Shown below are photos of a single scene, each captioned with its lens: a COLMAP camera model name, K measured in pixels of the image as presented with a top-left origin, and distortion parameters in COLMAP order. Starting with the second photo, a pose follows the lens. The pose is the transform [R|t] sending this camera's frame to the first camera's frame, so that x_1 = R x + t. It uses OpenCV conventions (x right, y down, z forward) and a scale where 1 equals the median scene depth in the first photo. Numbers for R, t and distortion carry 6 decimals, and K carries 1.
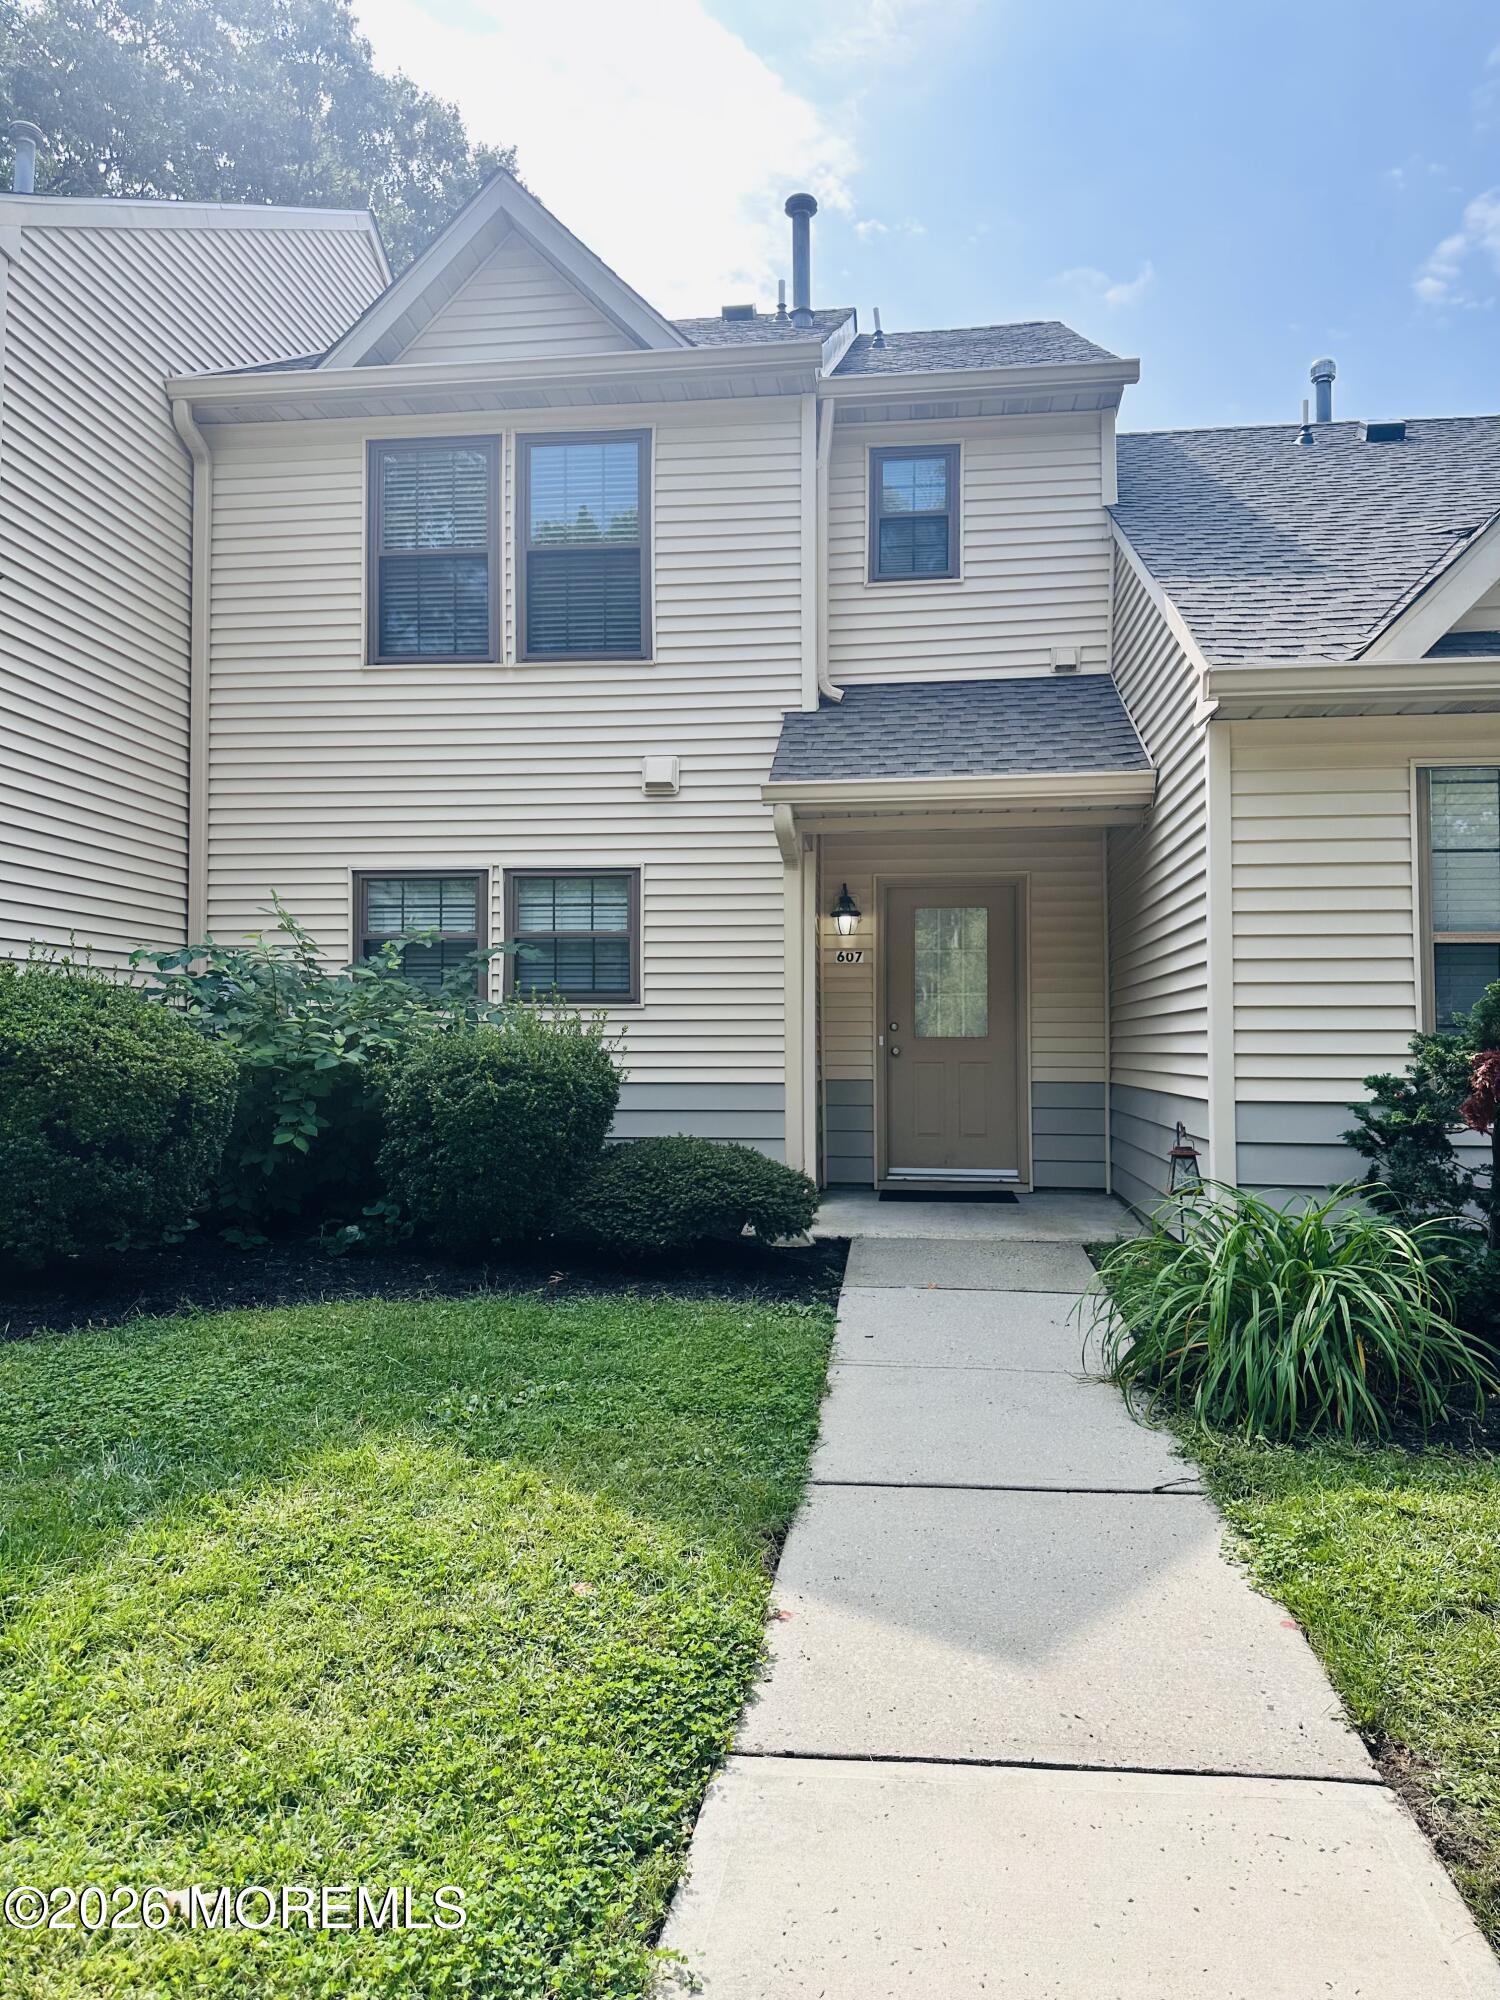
lens RADIAL K [[1389.6, 0, 750.0], [0, 1389.6, 1000.0], [0, 0, 1]] dist [0.032534, -0.040658]
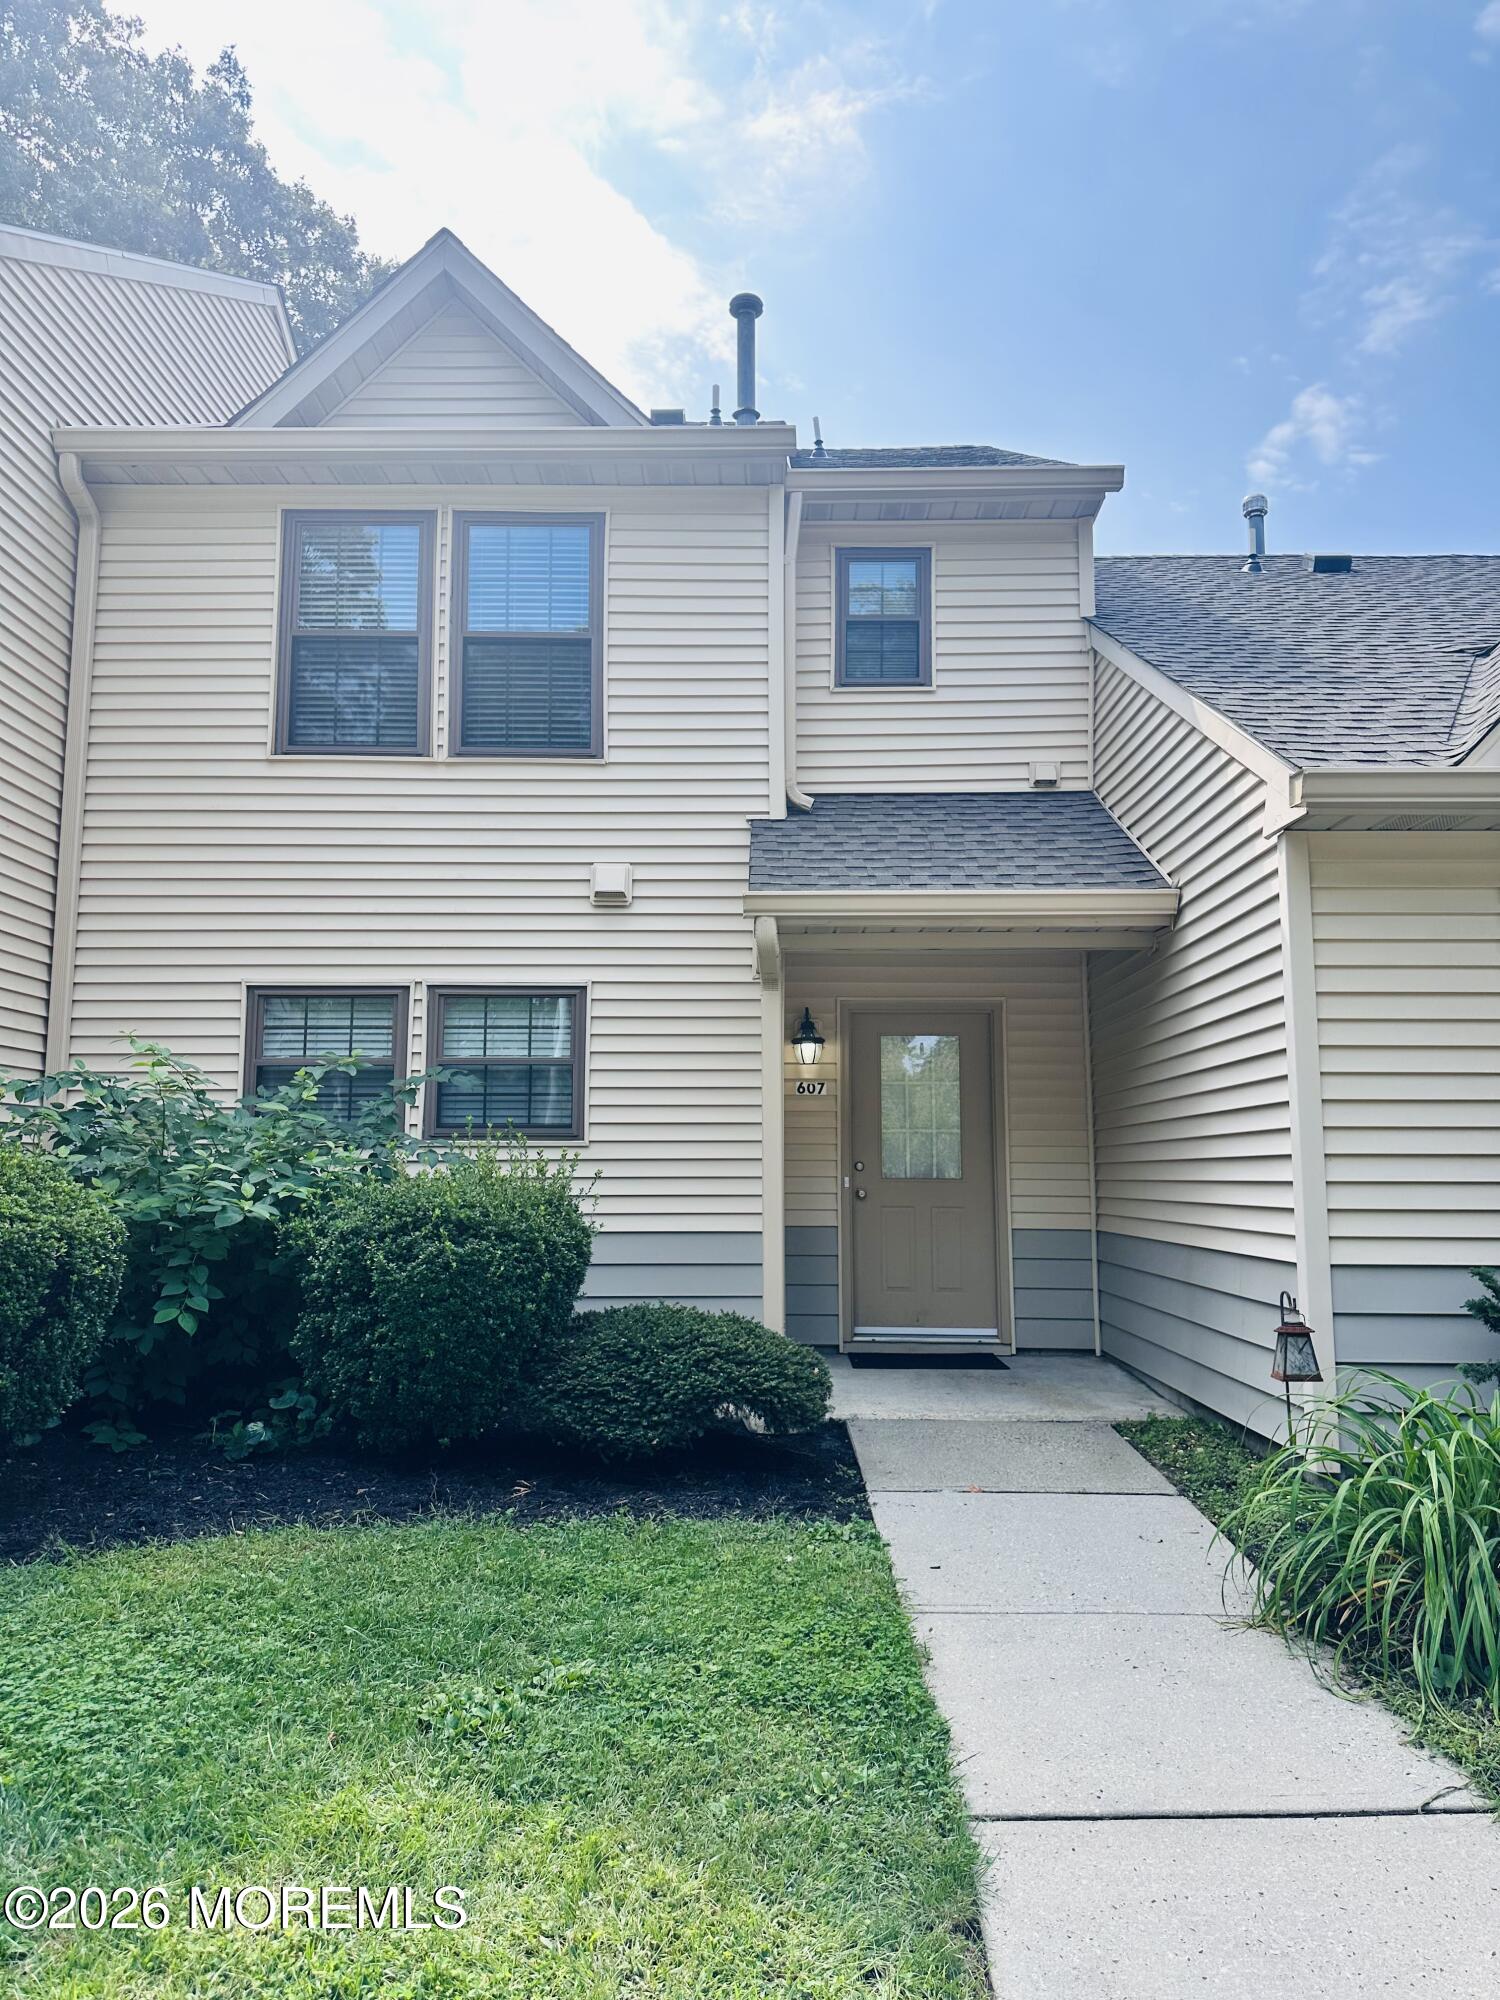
lens RADIAL K [[1391.9, 0, 745.0], [0, 1391.9, 999.8], [0, 0, 1]] dist [0.023278, -0.025316]
pose [[0.994205, 0.015095, 0.106437, -0.071925], [-0.005250, 0.995728, -0.092180, -0.006038], [-0.107374, 0.091087, 0.990037, 0.110812]]
